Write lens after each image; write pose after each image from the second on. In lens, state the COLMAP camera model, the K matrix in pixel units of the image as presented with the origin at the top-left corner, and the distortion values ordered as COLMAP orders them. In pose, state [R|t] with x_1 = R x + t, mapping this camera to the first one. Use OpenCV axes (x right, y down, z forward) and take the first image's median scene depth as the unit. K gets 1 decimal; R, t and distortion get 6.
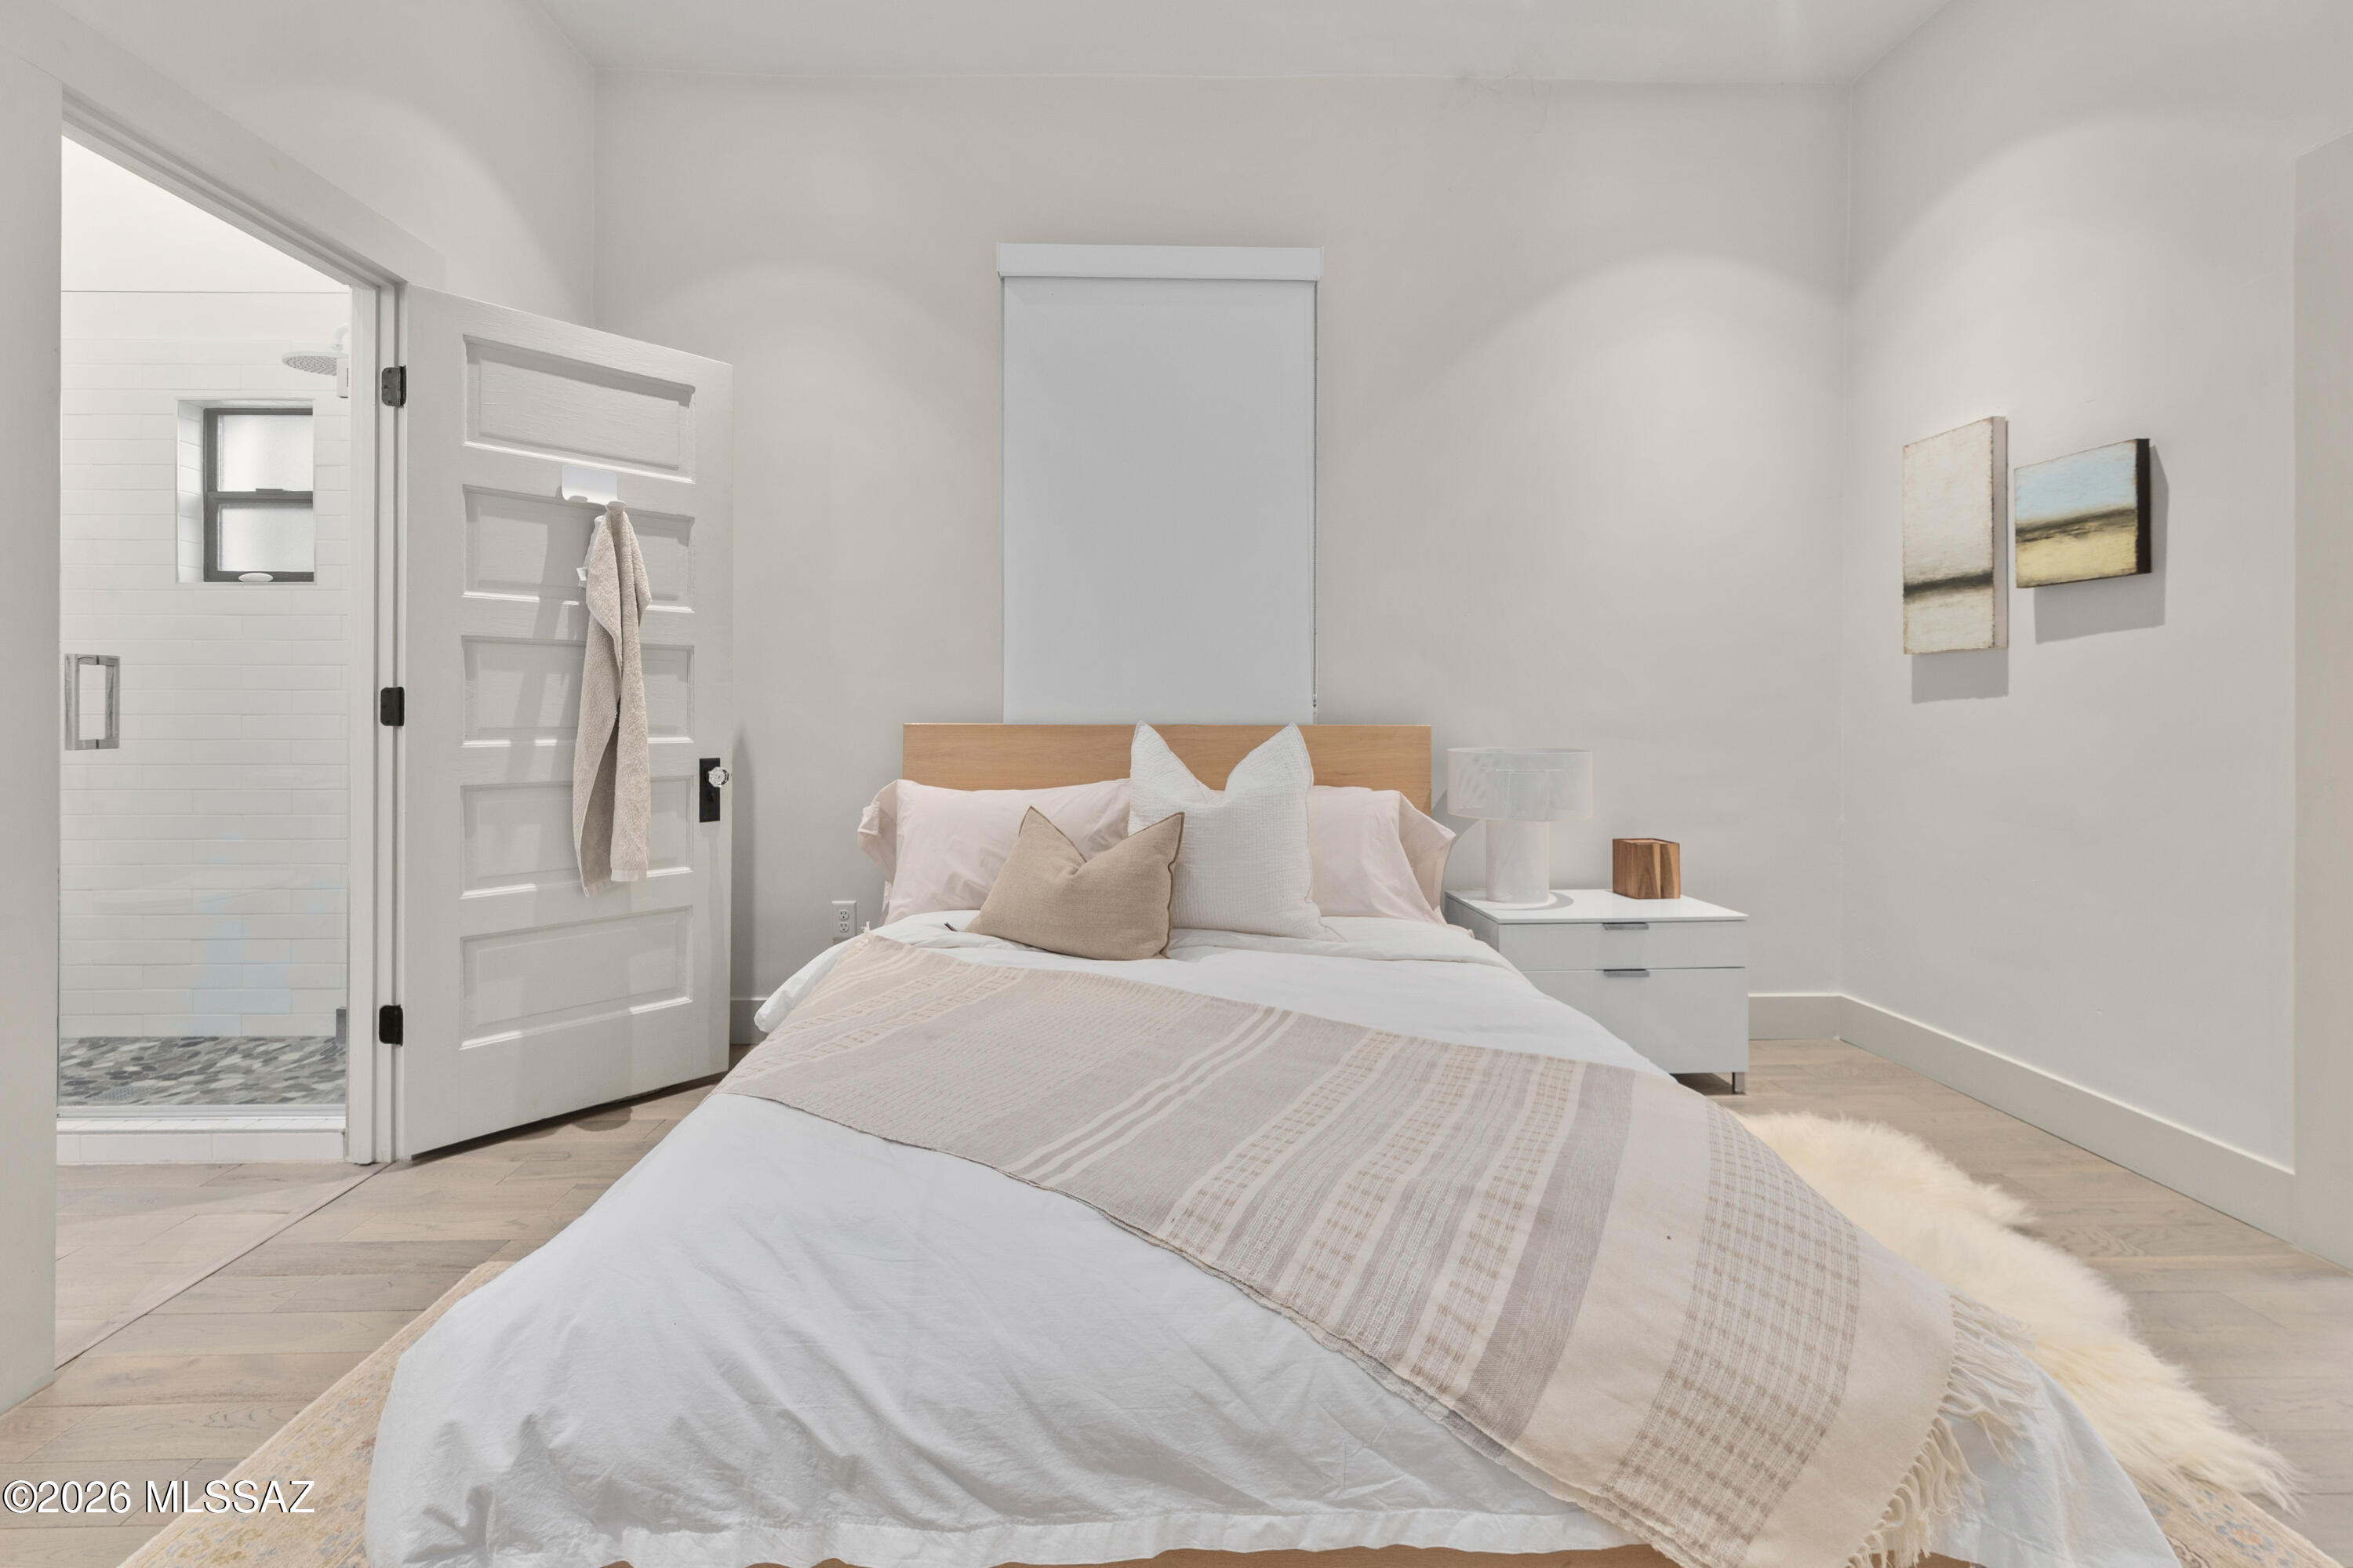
lens RADIAL K [[1041.0, 0, 1152.8], [0, 1041.0, 706.2], [0, 0, 1]] dist [-0.000764, -0.000551]
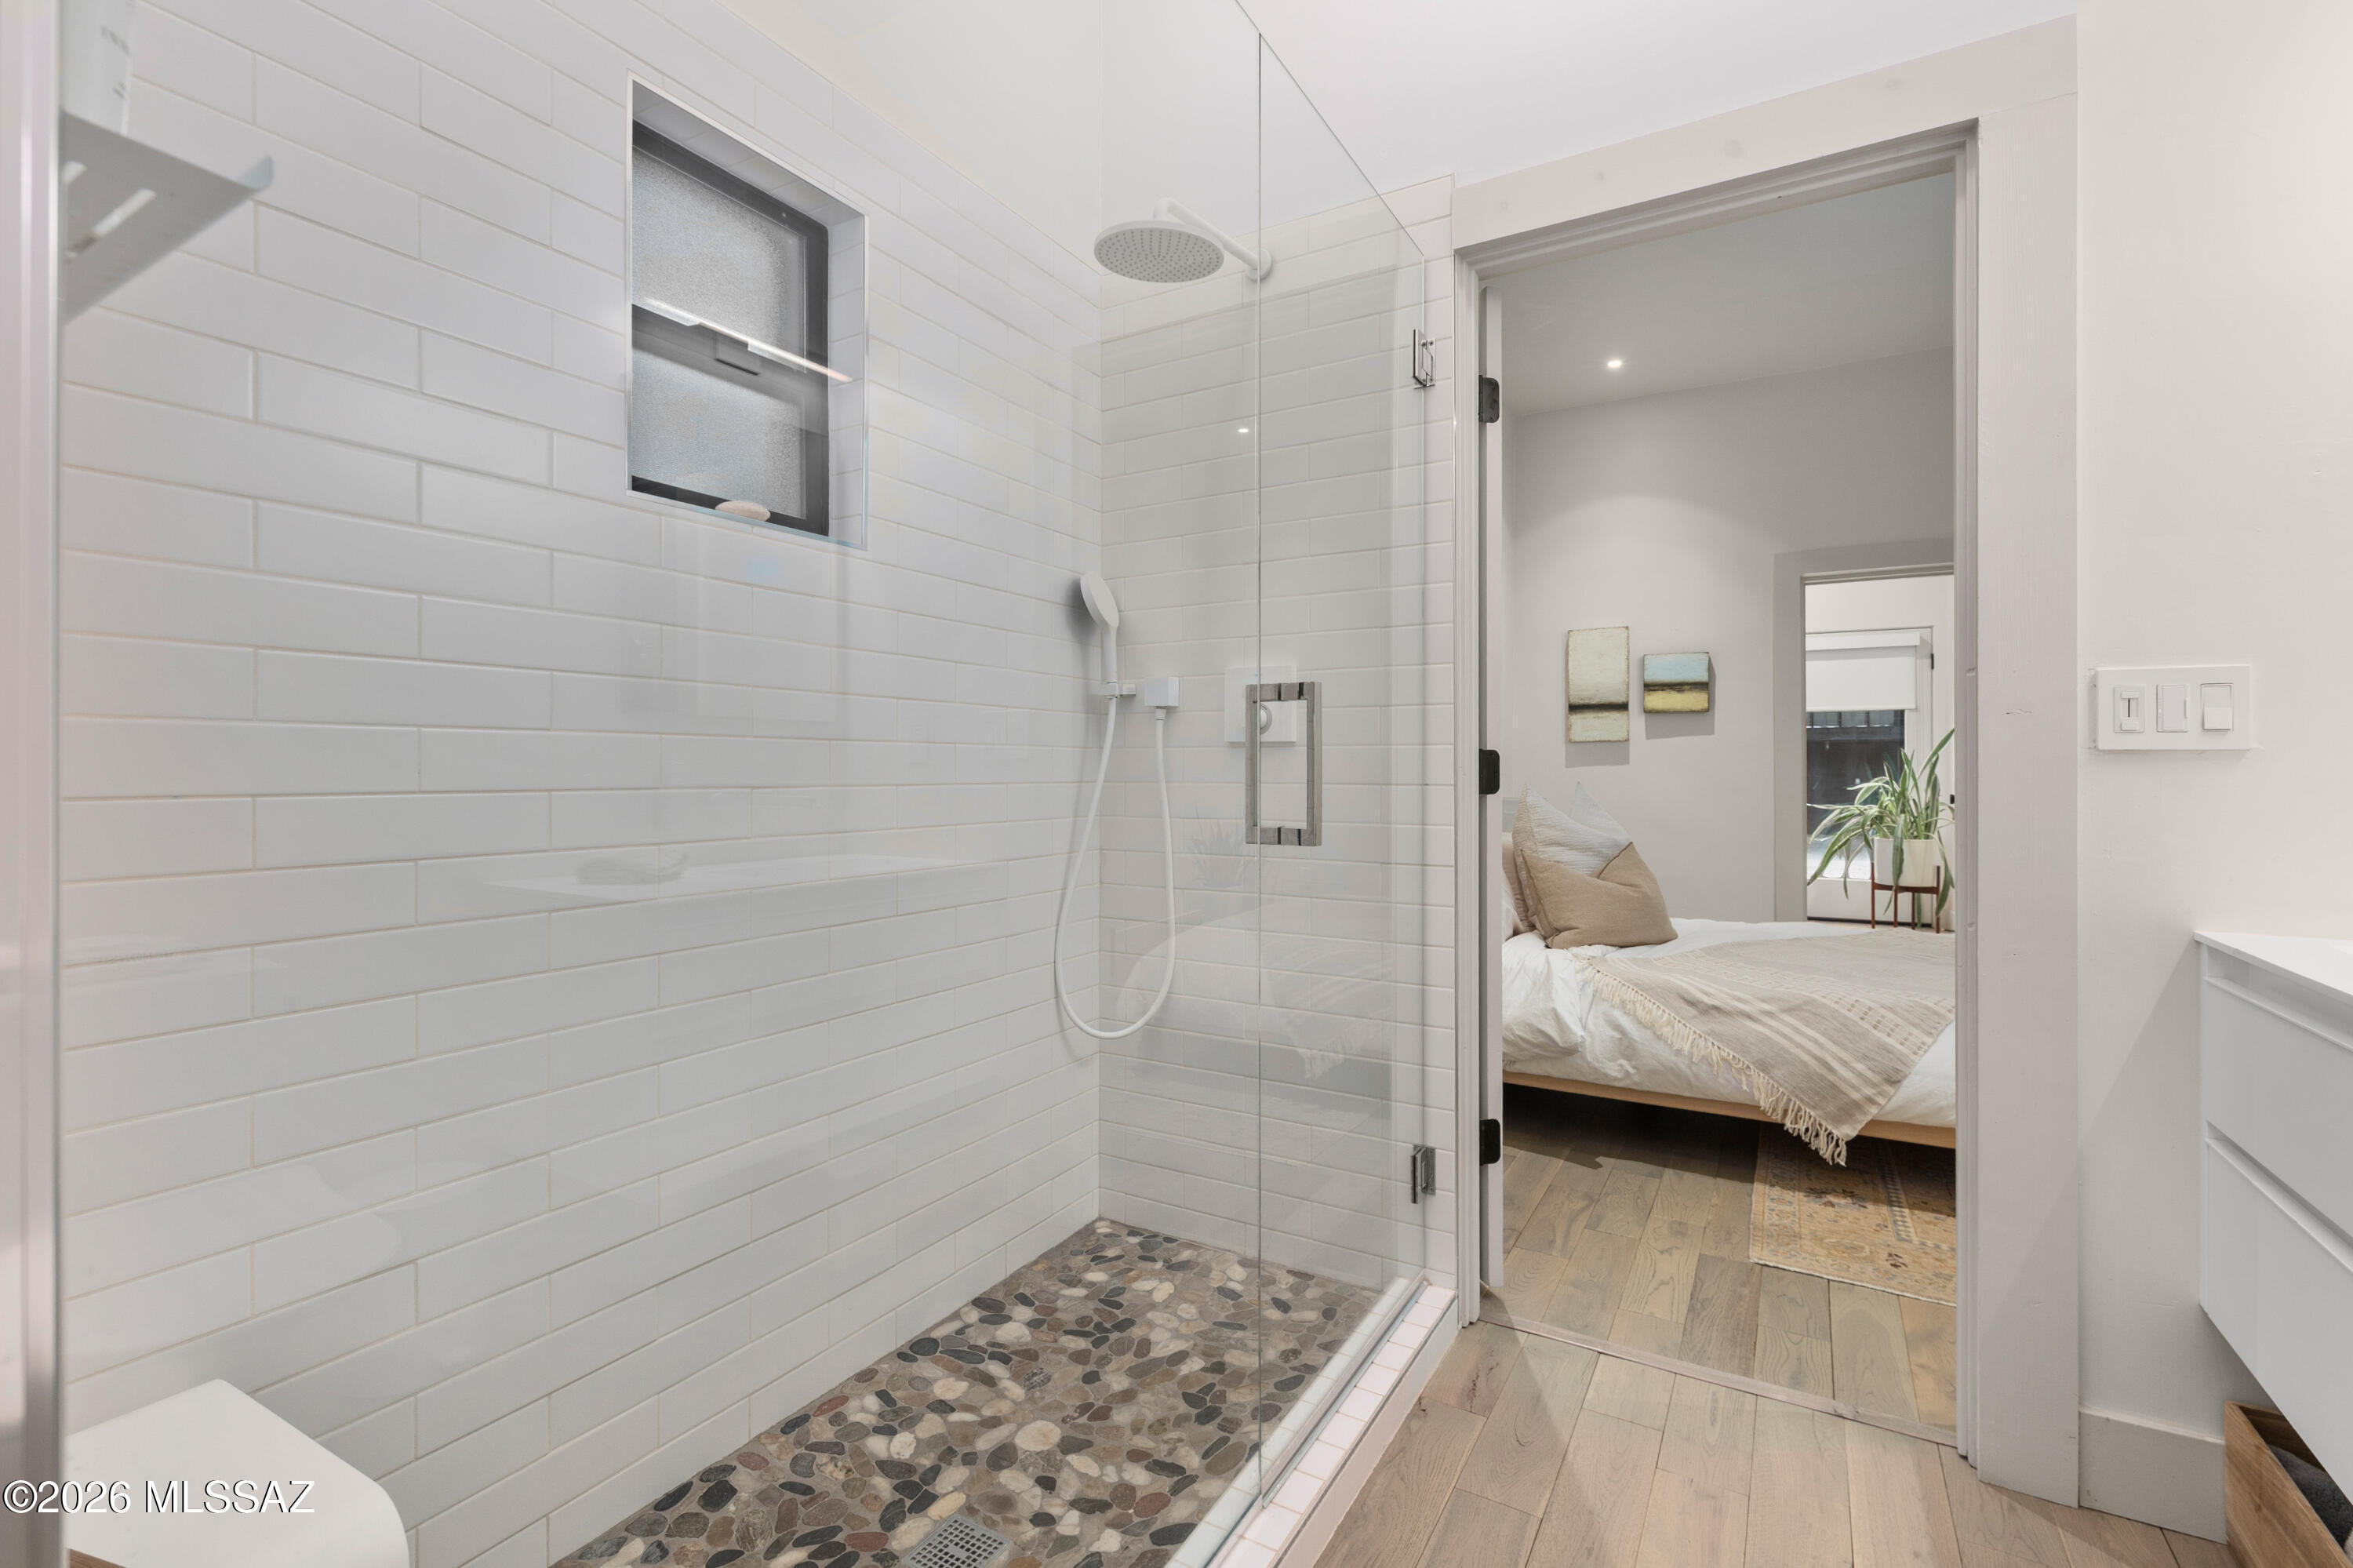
lens RADIAL K [[1041.0, 0, 1197.1], [0, 1041.0, 772.2], [0, 0, 1]] dist [-0.000764, -0.000551]
pose [[0.529284, -0.002427, 0.848441, -1.401790], [-0.002219, 0.999989, 0.004244, -0.001846], [-0.848442, -0.004129, 0.529273, 0.662549]]
